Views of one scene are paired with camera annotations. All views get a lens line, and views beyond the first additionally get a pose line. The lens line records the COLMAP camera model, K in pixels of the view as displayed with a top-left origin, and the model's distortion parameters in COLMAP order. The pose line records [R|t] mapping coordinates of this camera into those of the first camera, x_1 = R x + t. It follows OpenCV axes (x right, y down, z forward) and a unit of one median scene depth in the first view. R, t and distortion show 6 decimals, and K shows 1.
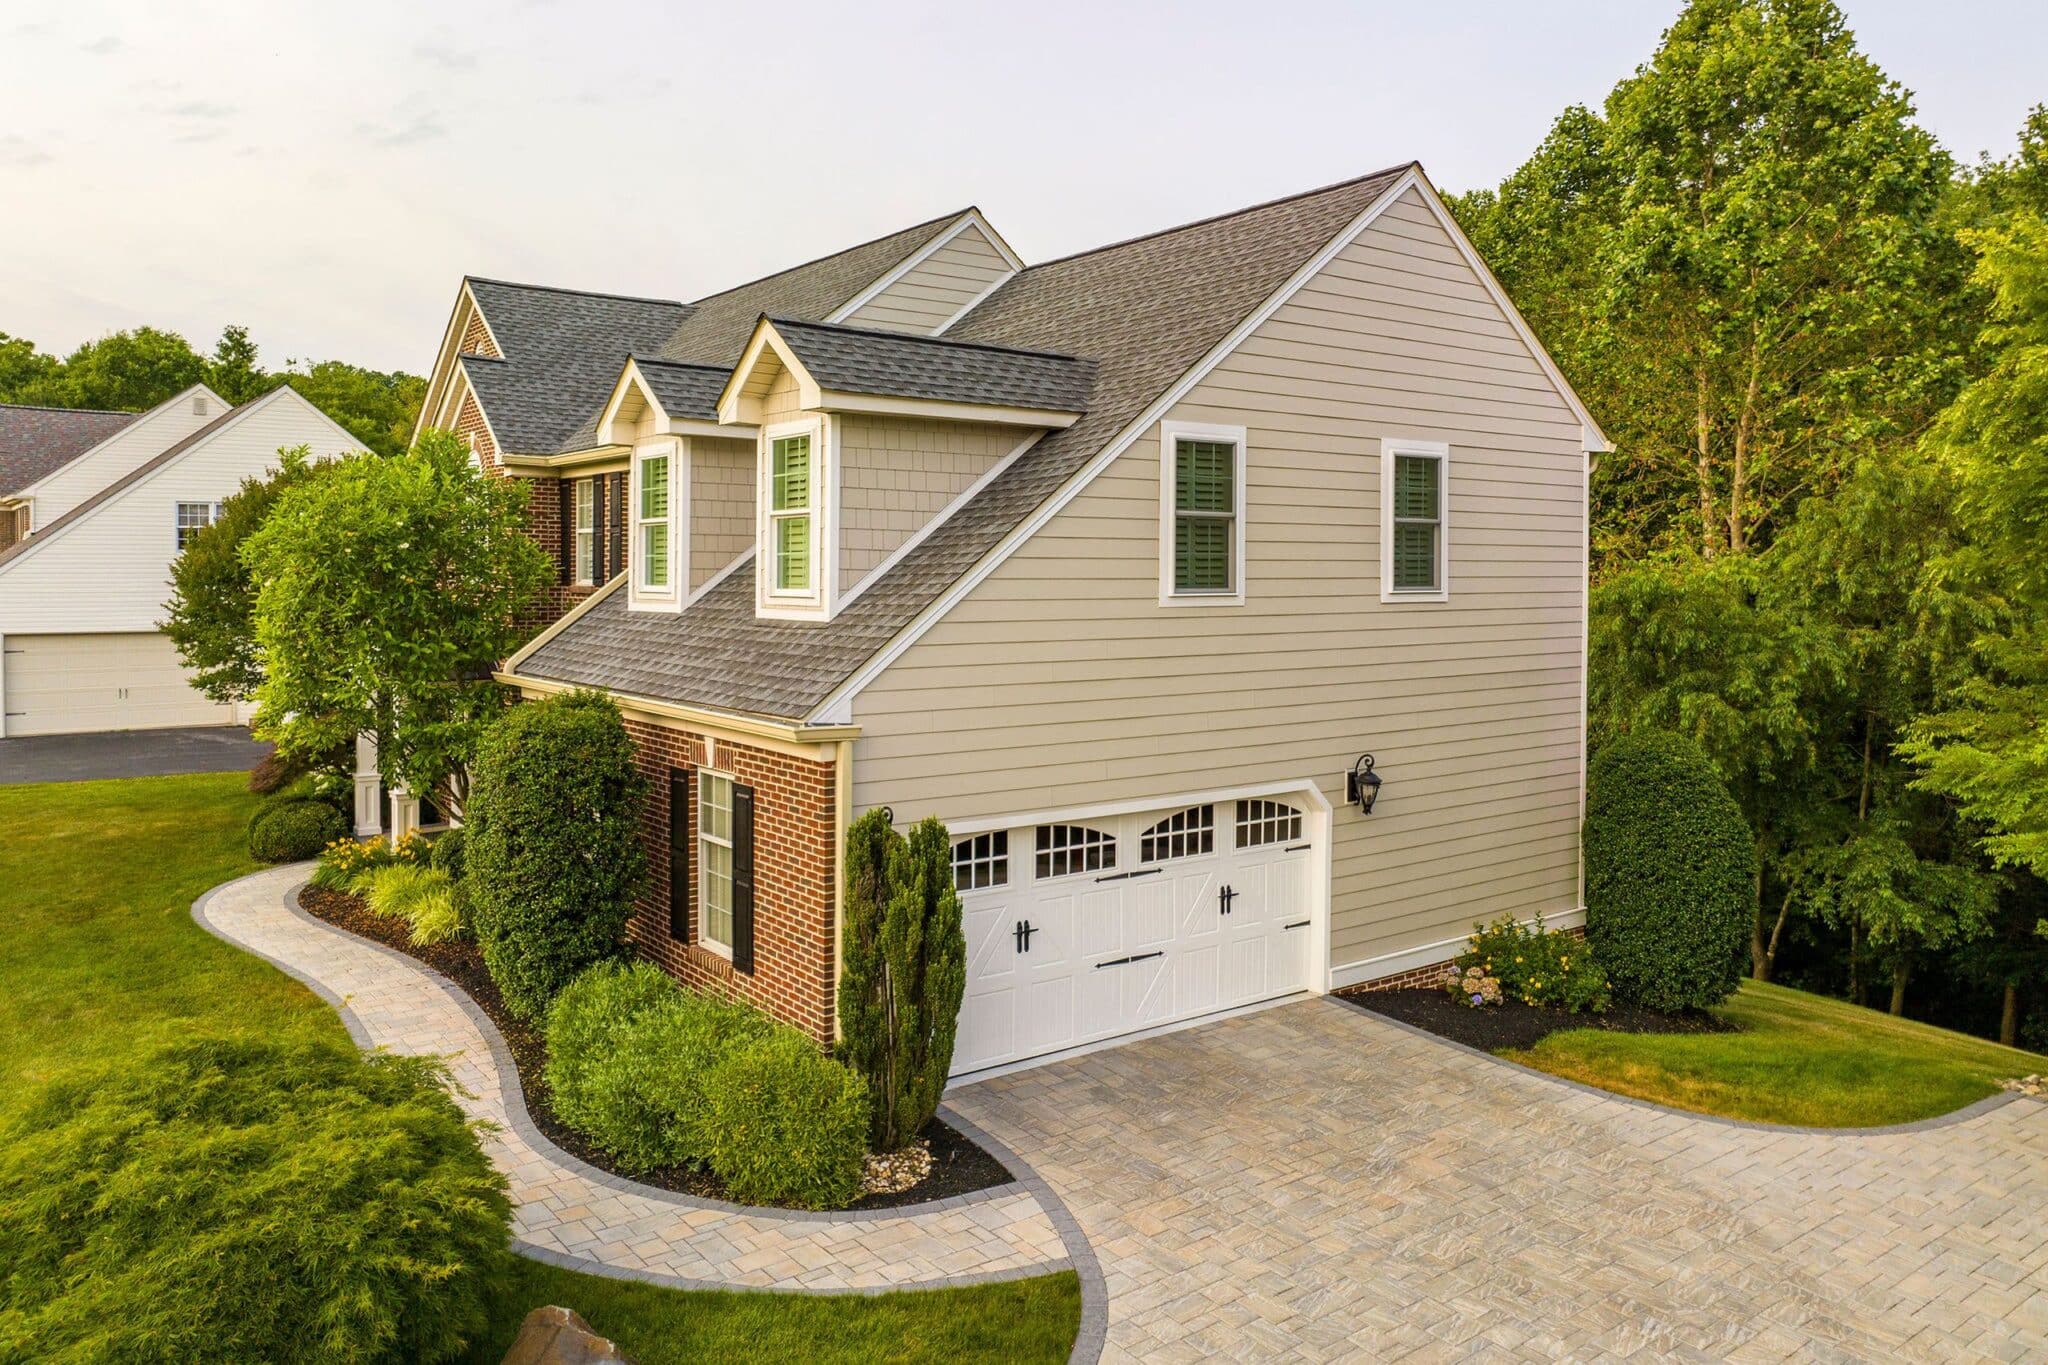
lens RADIAL K [[1477.5, 0, 1016.5], [0, 1477.5, 565.8], [0, 0, 1]] dist [-0.029238, 0.005982]
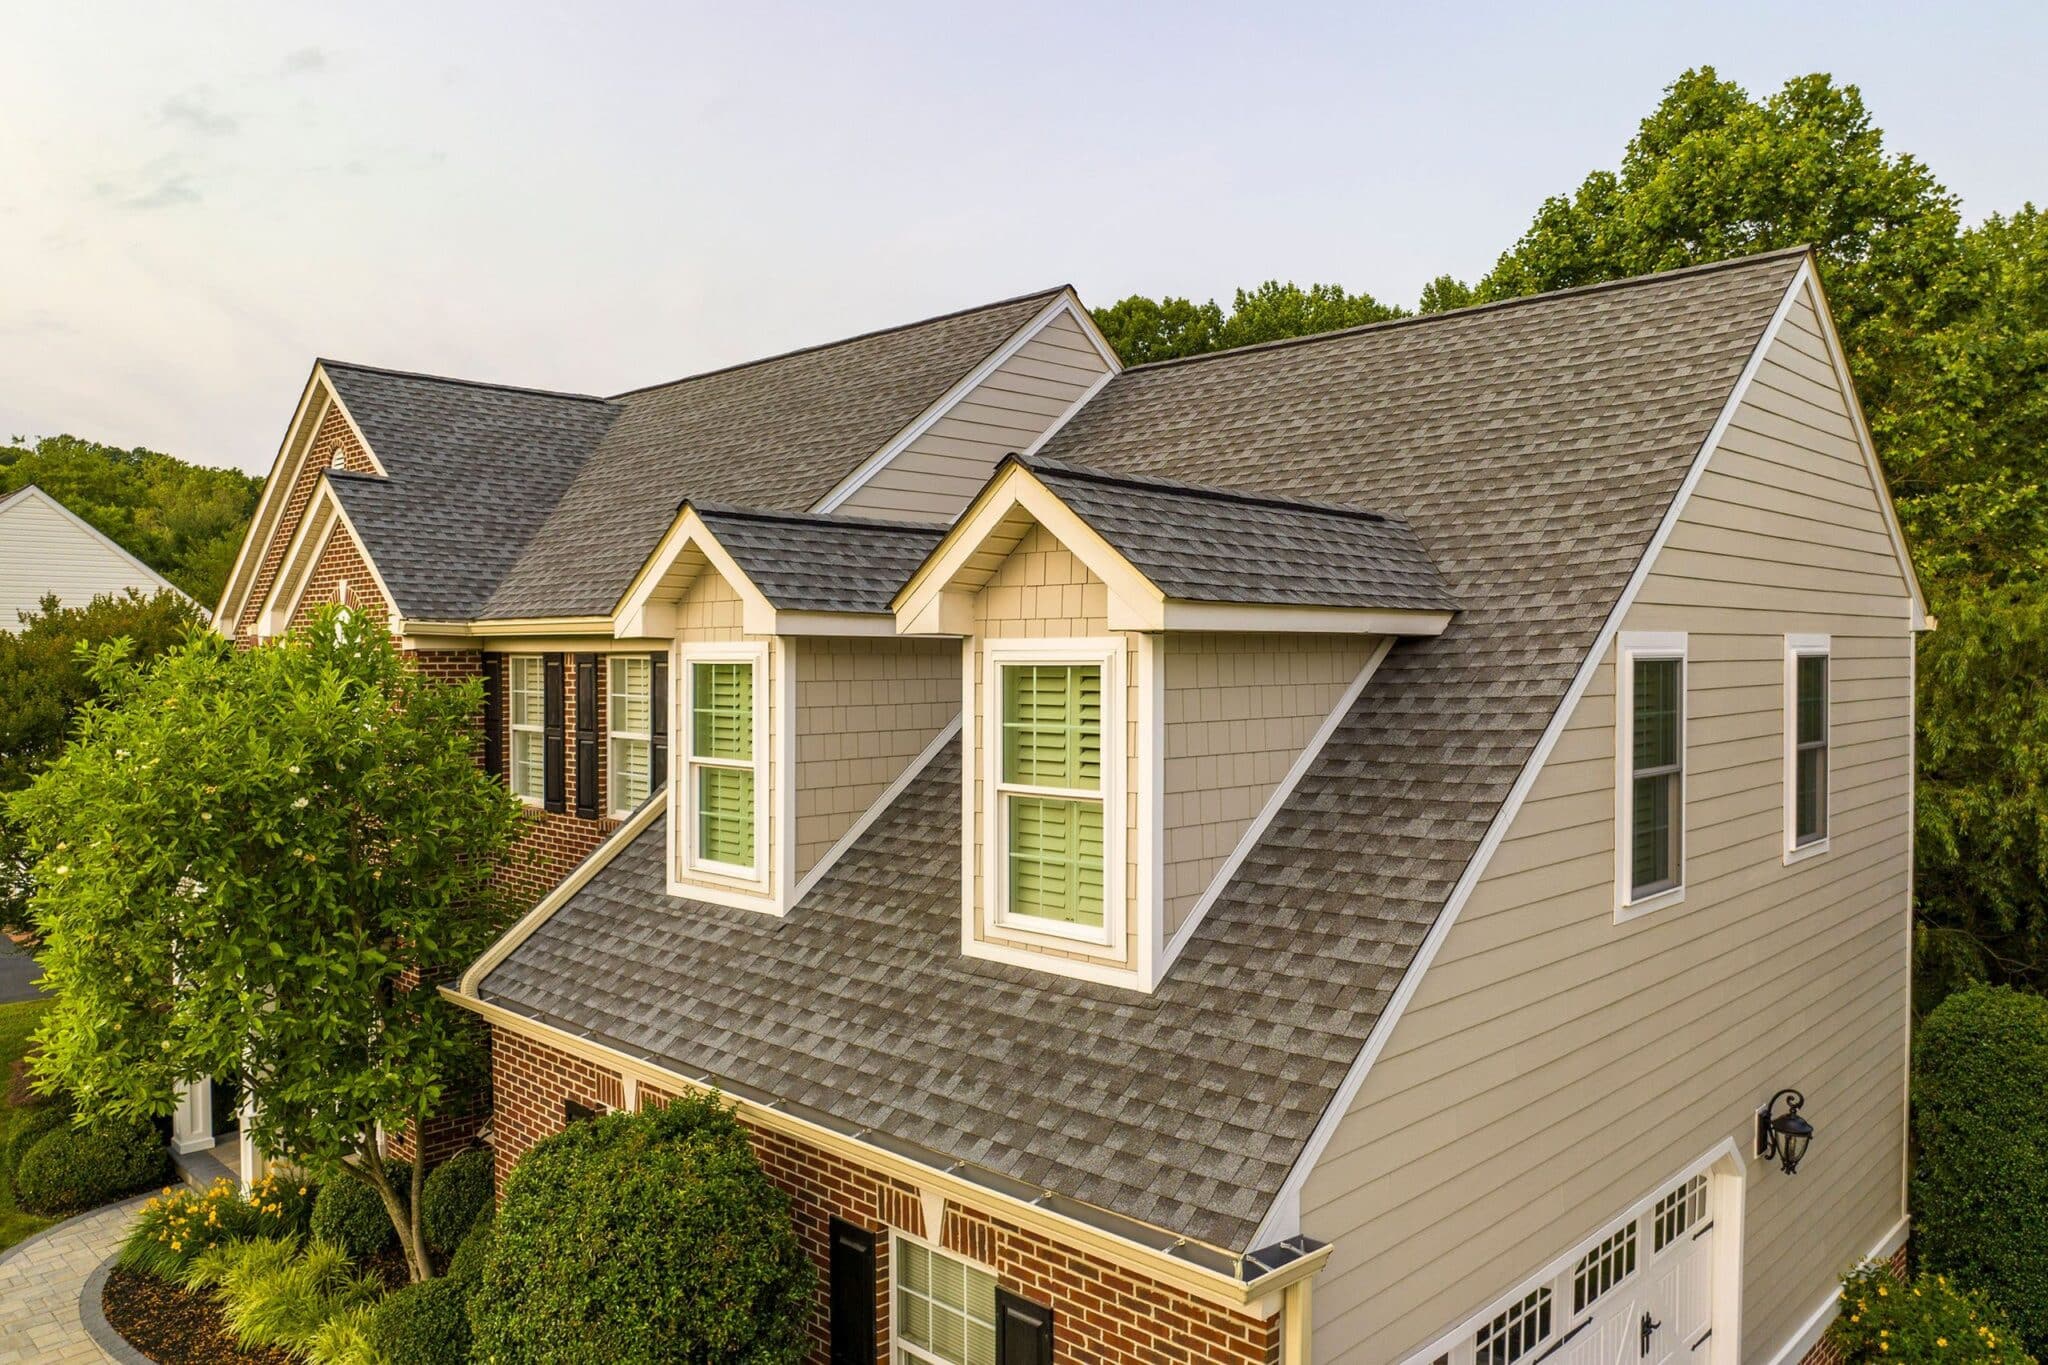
lens RADIAL K [[1461.2, 0, 1020.5], [0, 1461.2, 653.2], [0, 0, 1]] dist [-0.035622, 0.000772]
pose [[0.988205, -0.005853, 0.153024, -0.206634], [0.005122, 0.999974, 0.005173, -0.077291], [-0.153050, -0.004329, 0.988209, 0.346165]]
